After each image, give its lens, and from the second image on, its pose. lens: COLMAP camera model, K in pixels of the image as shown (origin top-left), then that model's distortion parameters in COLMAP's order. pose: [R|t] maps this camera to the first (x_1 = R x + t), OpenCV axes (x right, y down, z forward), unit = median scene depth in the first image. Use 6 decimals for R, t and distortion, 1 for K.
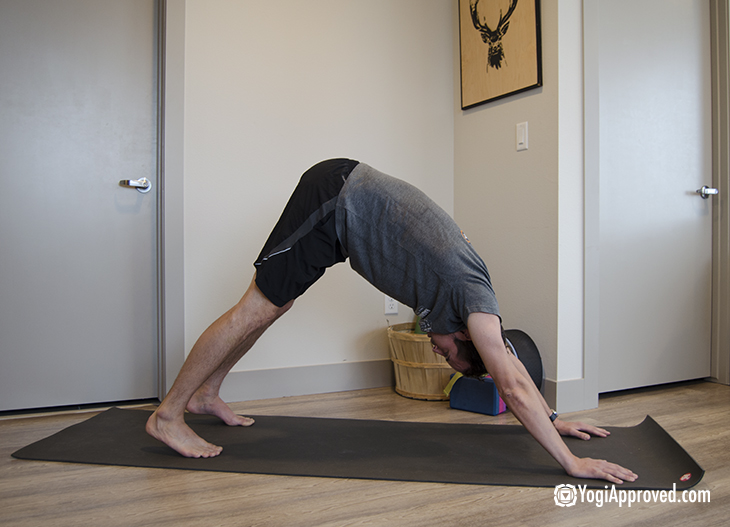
lens RADIAL K [[643.5, 0, 361.4], [0, 643.5, 247.3], [0, 0, 1]] dist [-0.073742, 0.010325]
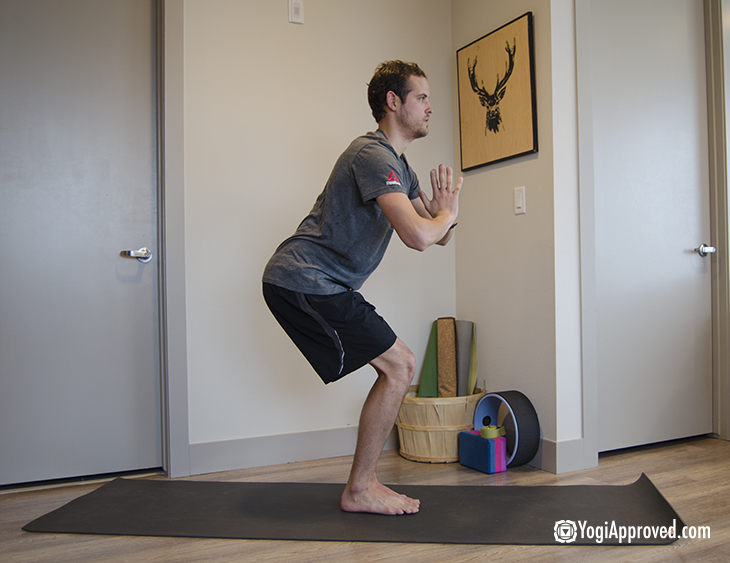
lens RADIAL K [[713.0, 0, 395.1], [0, 713.0, 282.2], [0, 0, 1]] dist [-0.066333, 0.003529]
pose [[0.999298, -0.017080, 0.033334, 0.014188], [0.017374, 0.999812, -0.008561, -0.039404], [-0.033182, 0.009134, 0.999408, -0.125419]]
